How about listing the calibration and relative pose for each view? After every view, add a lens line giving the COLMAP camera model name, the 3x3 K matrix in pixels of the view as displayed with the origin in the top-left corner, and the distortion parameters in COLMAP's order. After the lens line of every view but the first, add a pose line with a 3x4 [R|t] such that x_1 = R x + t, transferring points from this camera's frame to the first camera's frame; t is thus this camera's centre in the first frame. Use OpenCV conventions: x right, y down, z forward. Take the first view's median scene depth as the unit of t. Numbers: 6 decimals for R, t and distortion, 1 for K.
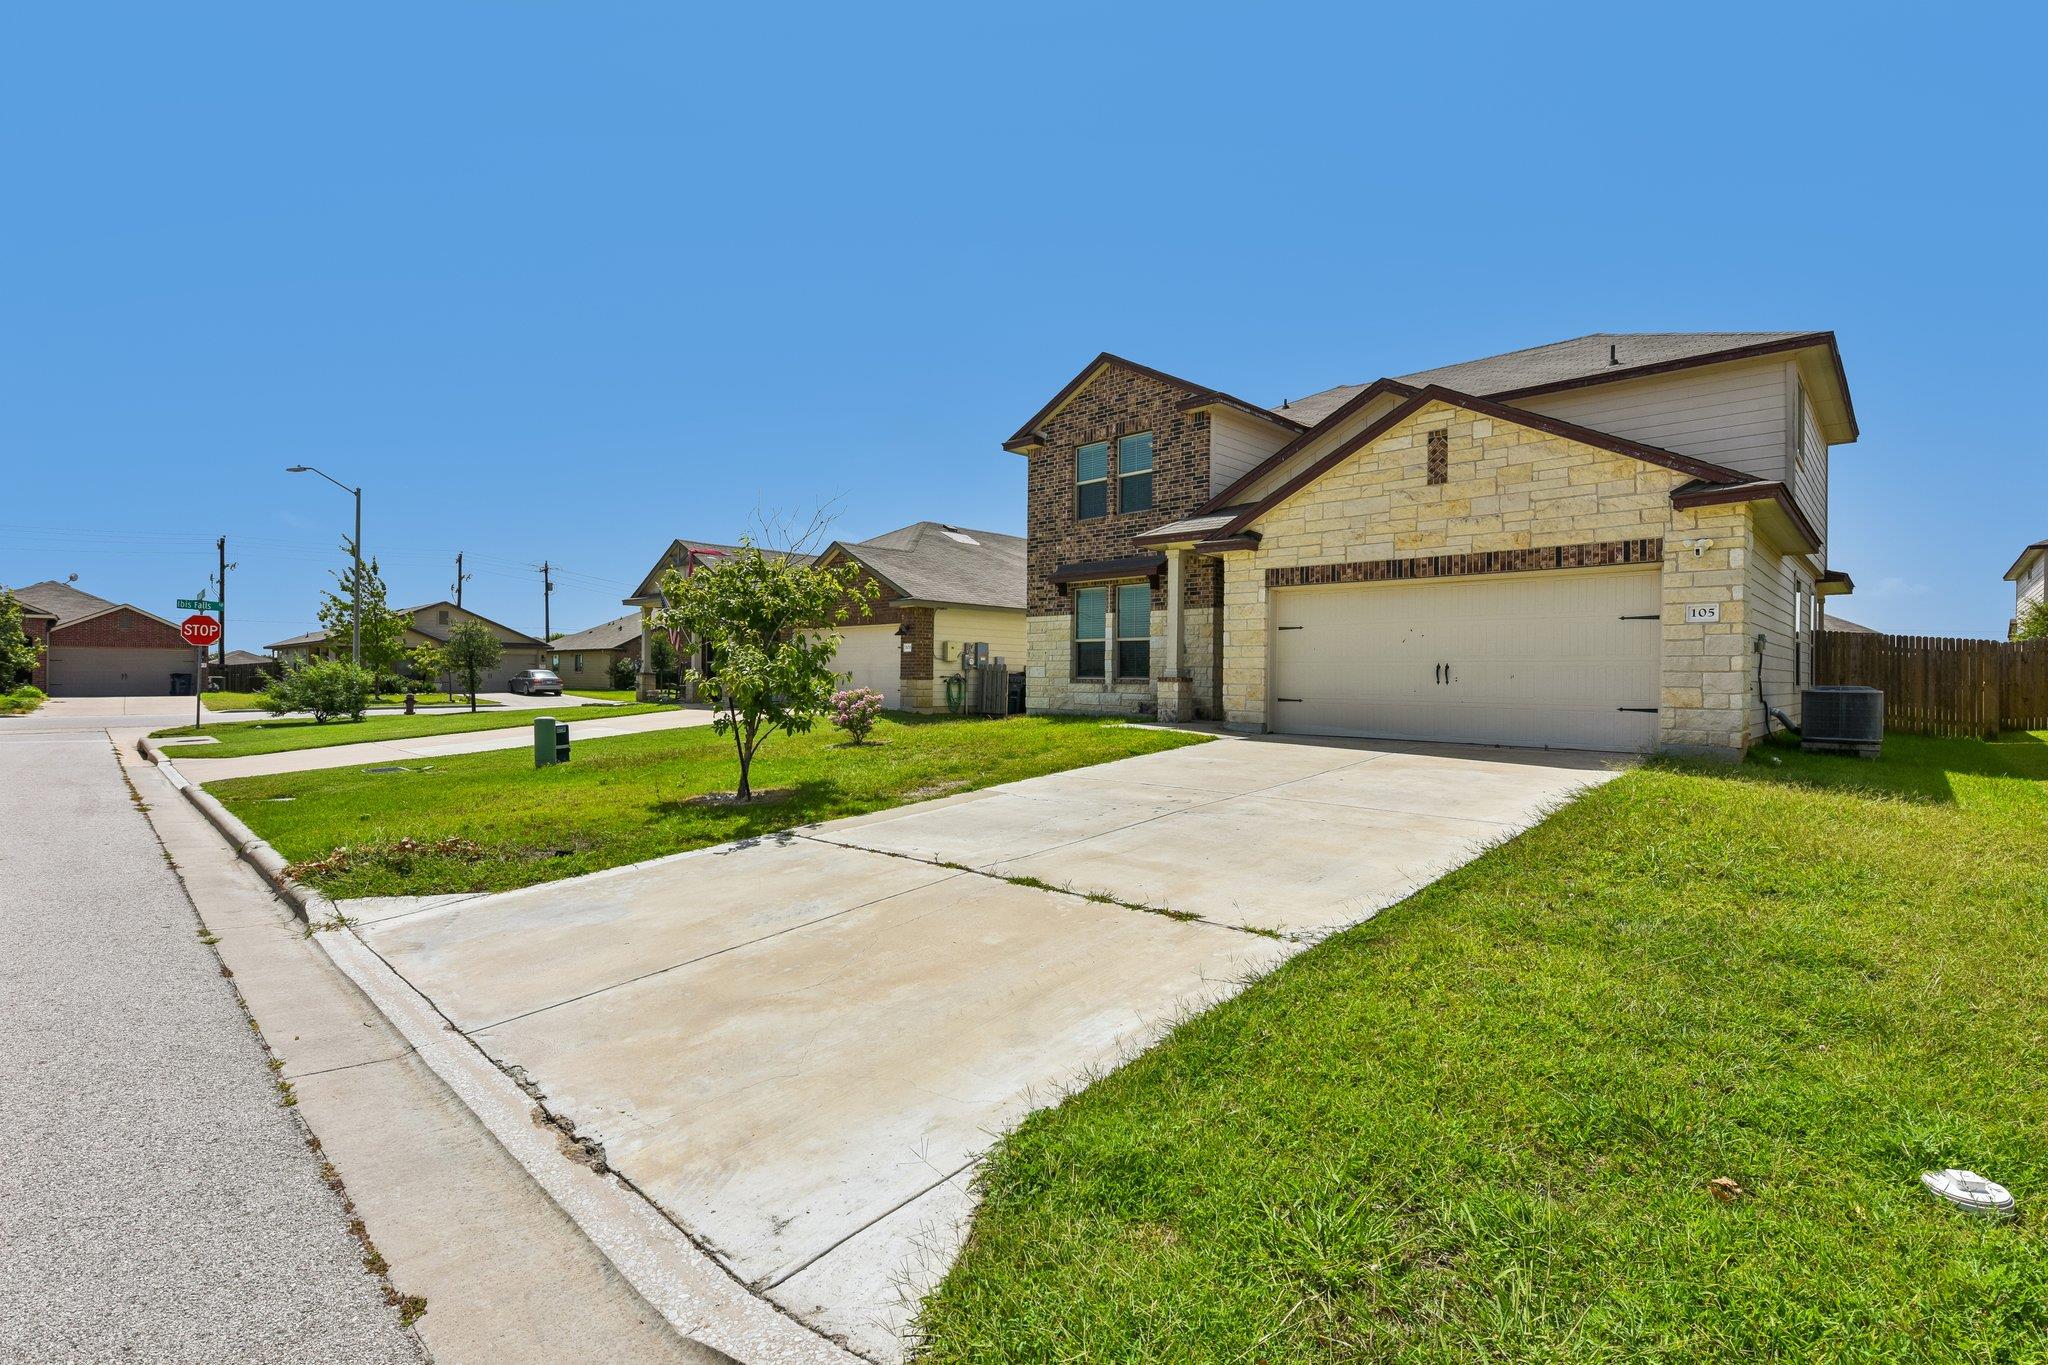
lens RADIAL K [[888.4, 0, 1032.4], [0, 888.4, 680.4], [0, 0, 1]] dist [-0.002099, 0.000739]
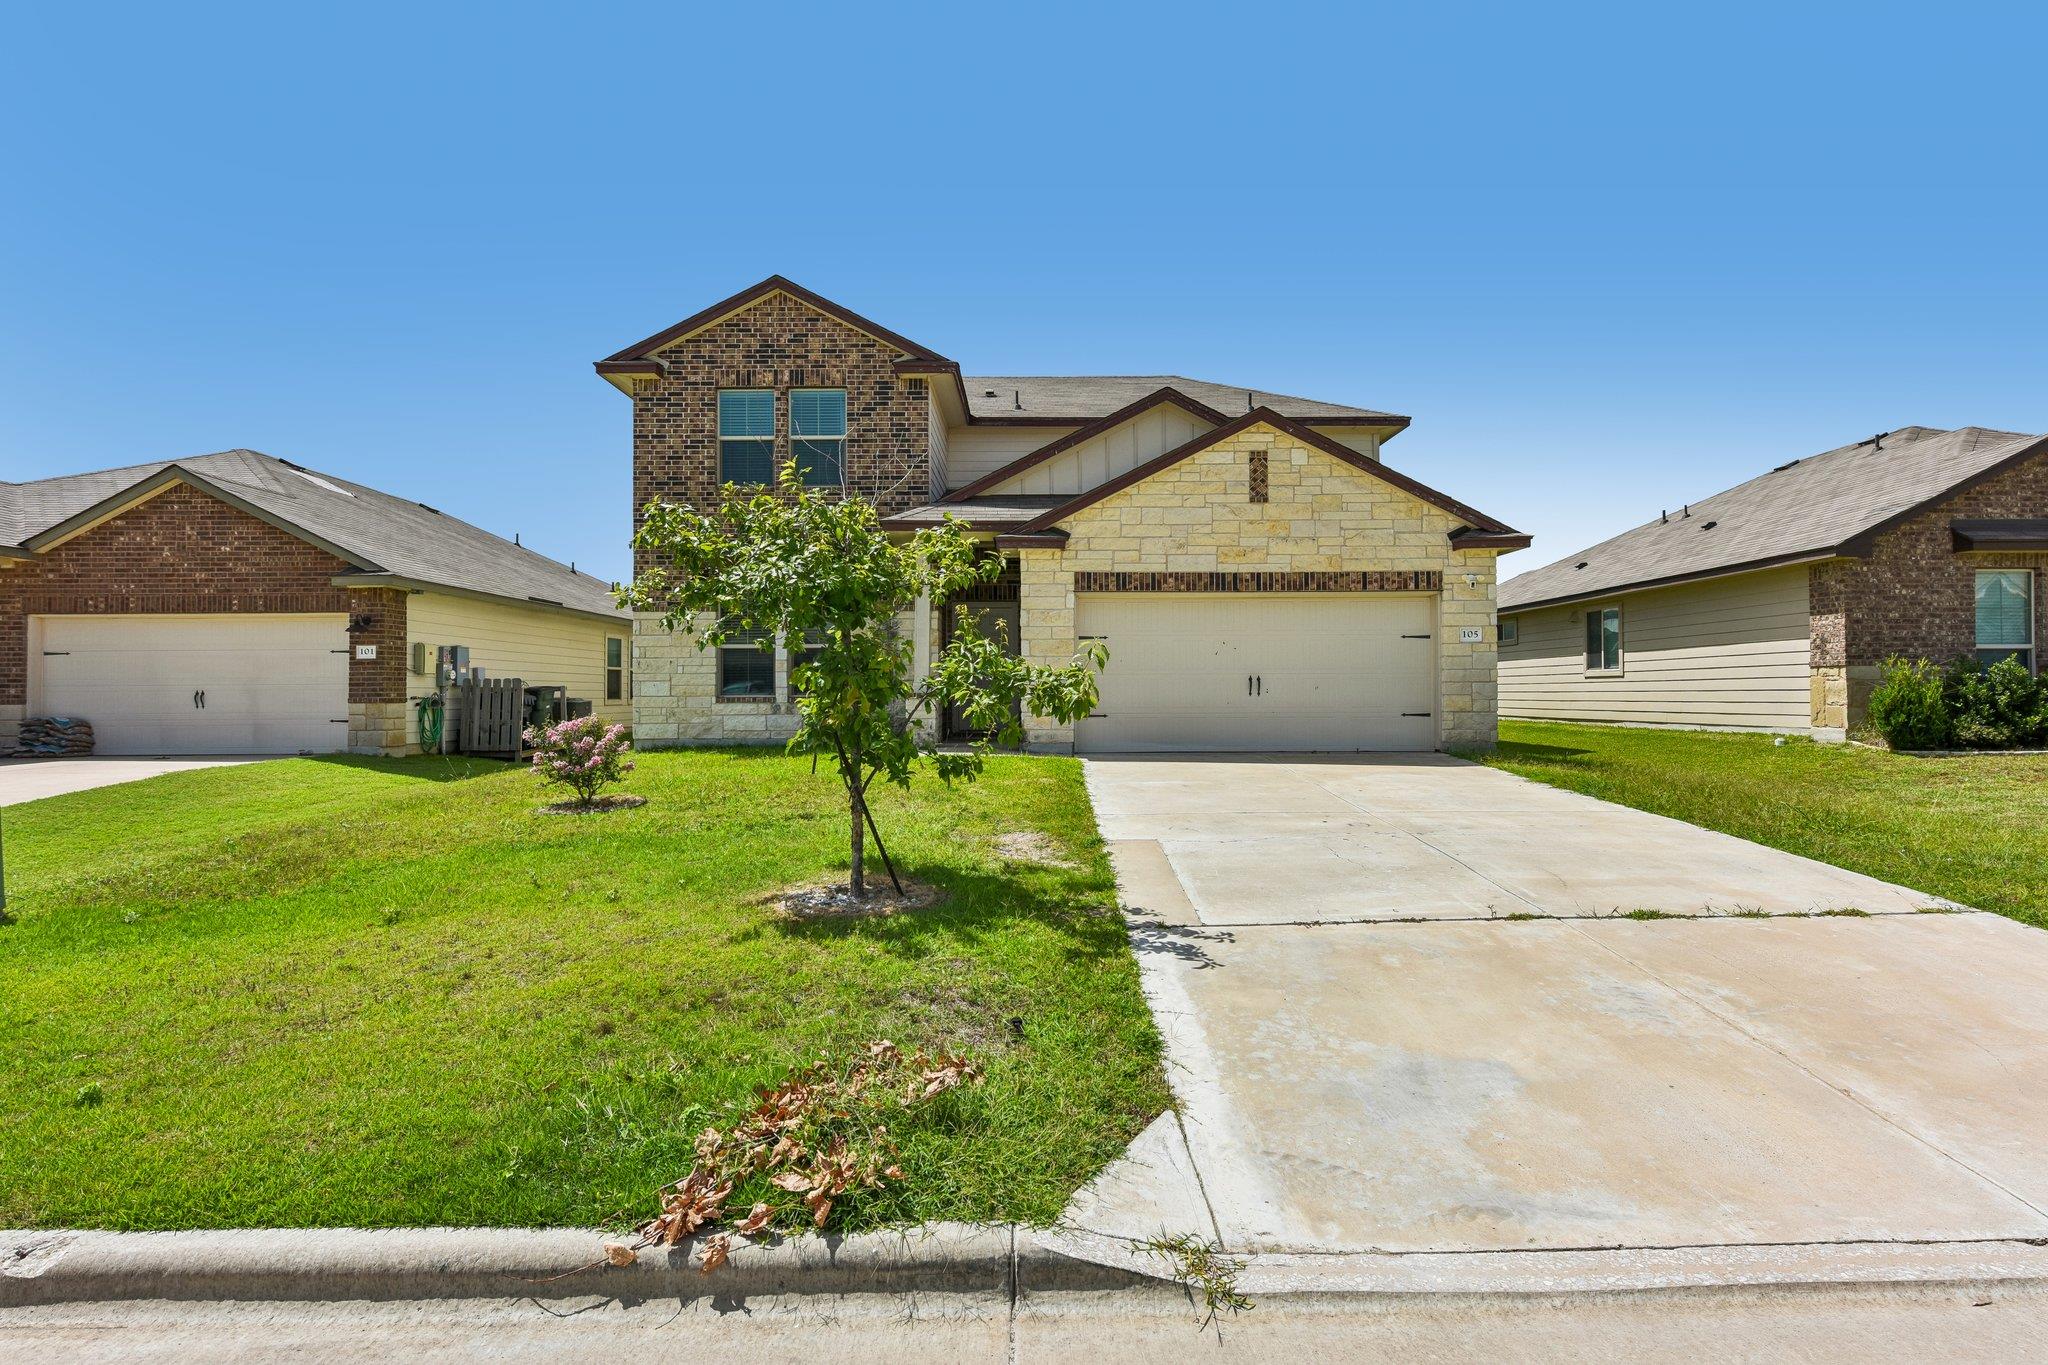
lens RADIAL K [[1023.4, 0, 1011.8], [0, 1023.4, 679.7], [0, 0, 1]] dist [0.005834, -0.000123]
pose [[0.739130, -0.003577, 0.673553, -0.505376], [0.014731, 0.999833, -0.010854, -0.005047], [-0.673402, 0.017945, 0.739059, 0.281856]]
